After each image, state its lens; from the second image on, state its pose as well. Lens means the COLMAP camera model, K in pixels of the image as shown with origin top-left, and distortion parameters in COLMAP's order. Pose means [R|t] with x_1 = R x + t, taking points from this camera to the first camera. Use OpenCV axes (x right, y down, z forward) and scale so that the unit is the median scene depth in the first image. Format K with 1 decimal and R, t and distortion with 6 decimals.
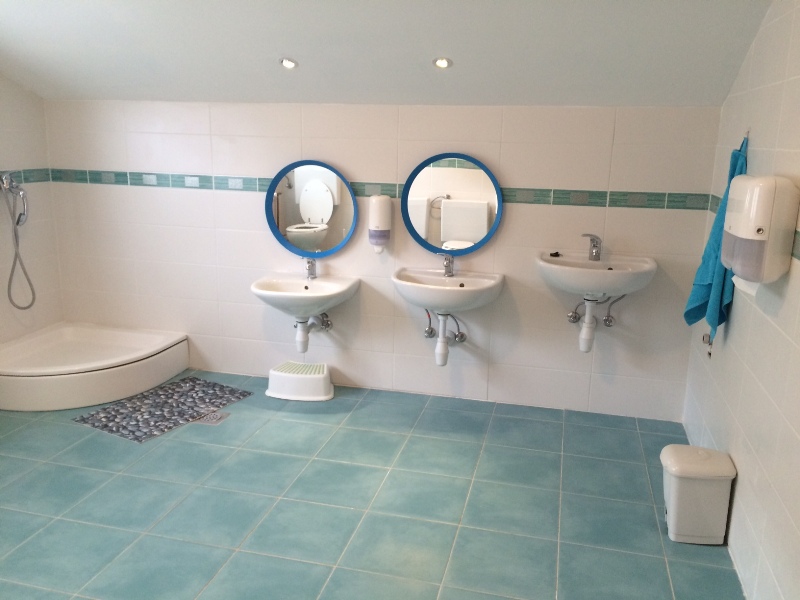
lens RADIAL K [[673.7, 0, 402.4], [0, 673.7, 301.3], [0, 0, 1]] dist [0.067558, -0.095062]
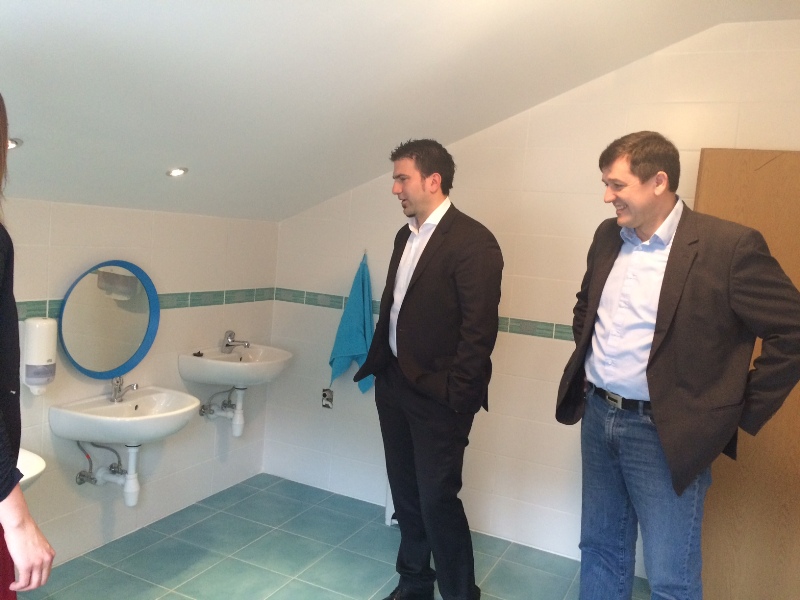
lens RADIAL K [[673.7, 0, 402.4], [0, 673.7, 301.3], [0, 0, 1]] dist [0.067558, -0.095062]
pose [[0.209655, -0.099015, 0.972749, -0.717252], [0.154958, 0.985651, 0.066931, -0.172592], [-0.965418, 0.136703, 0.221990, 0.467285]]
